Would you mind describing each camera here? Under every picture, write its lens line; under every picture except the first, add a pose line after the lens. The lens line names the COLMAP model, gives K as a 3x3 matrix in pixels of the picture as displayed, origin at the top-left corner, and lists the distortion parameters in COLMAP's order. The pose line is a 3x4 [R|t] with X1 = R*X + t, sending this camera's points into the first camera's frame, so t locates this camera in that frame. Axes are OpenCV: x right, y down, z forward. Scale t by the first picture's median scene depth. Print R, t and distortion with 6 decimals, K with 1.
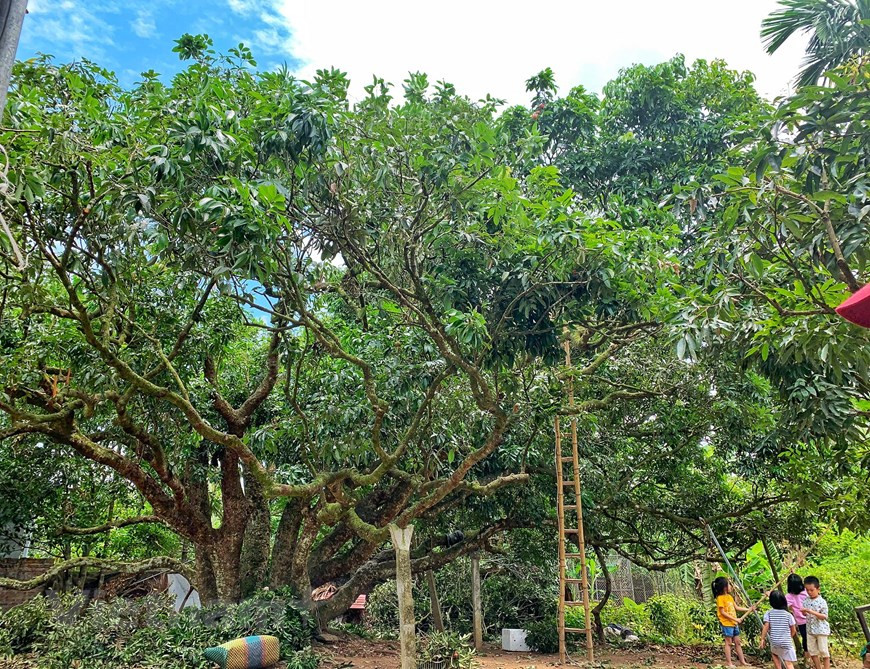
lens RADIAL K [[685.9, 0, 435.1], [0, 685.9, 330.9], [0, 0, 1]] dist [0.012756, -0.001892]
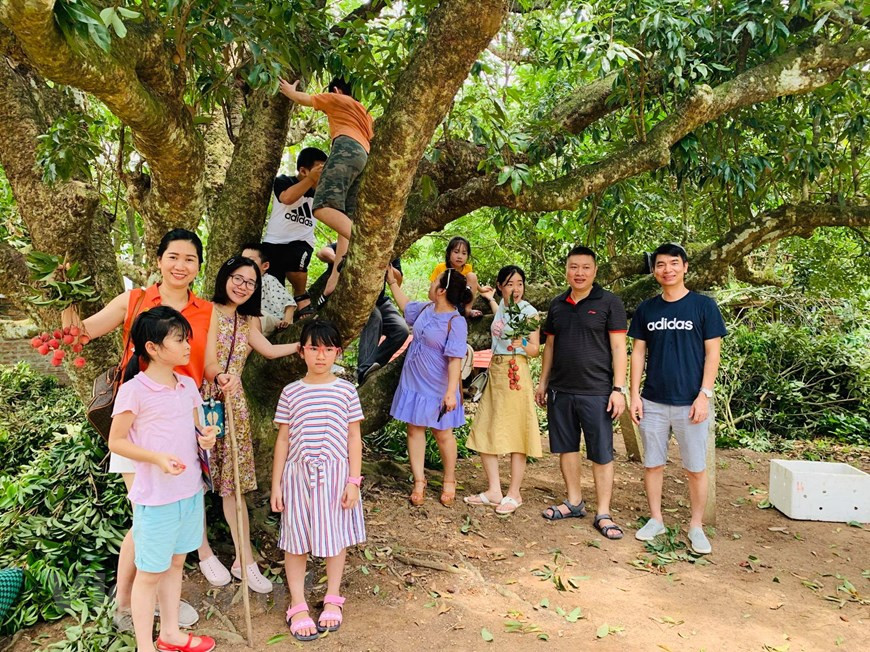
lens RADIAL K [[665.8, 0, 439.2], [0, 665.8, 322.8], [0, 0, 1]] dist [0.023964, -0.010896]
pose [[0.936469, 0.004599, -0.350720, 0.053780], [0.128273, 0.926158, 0.354652, 0.193675], [0.326453, -0.377109, 0.866728, 0.646247]]
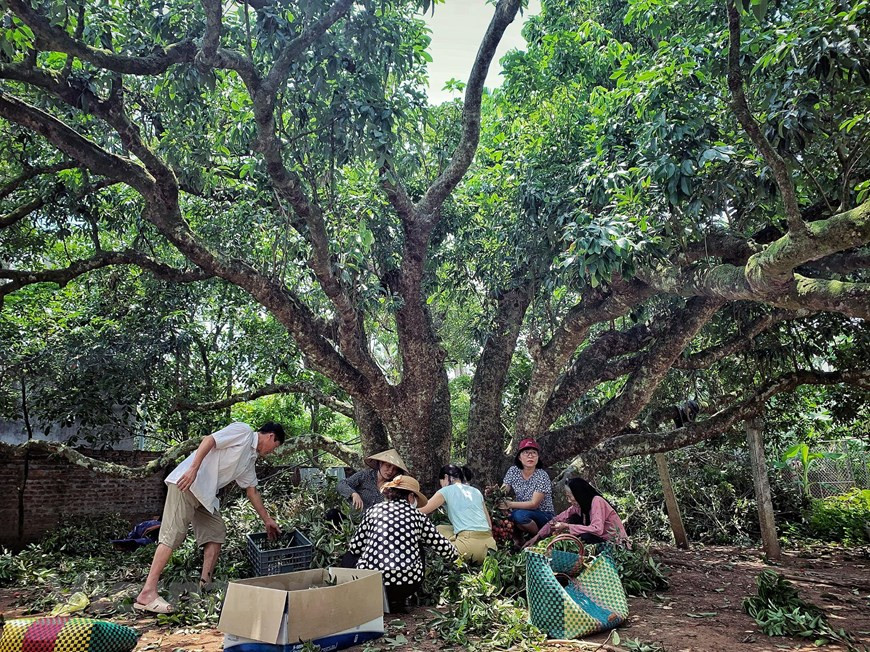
lens RADIAL K [[665.8, 0, 436.4], [0, 665.8, 328.5], [0, 0, 1]] dist [0.023964, -0.010896]
pose [[0.992755, -0.039674, -0.113419, -0.181746], [0.052491, 0.992281, 0.112351, 0.146086], [0.108086, -0.117491, 0.987174, 0.332587]]
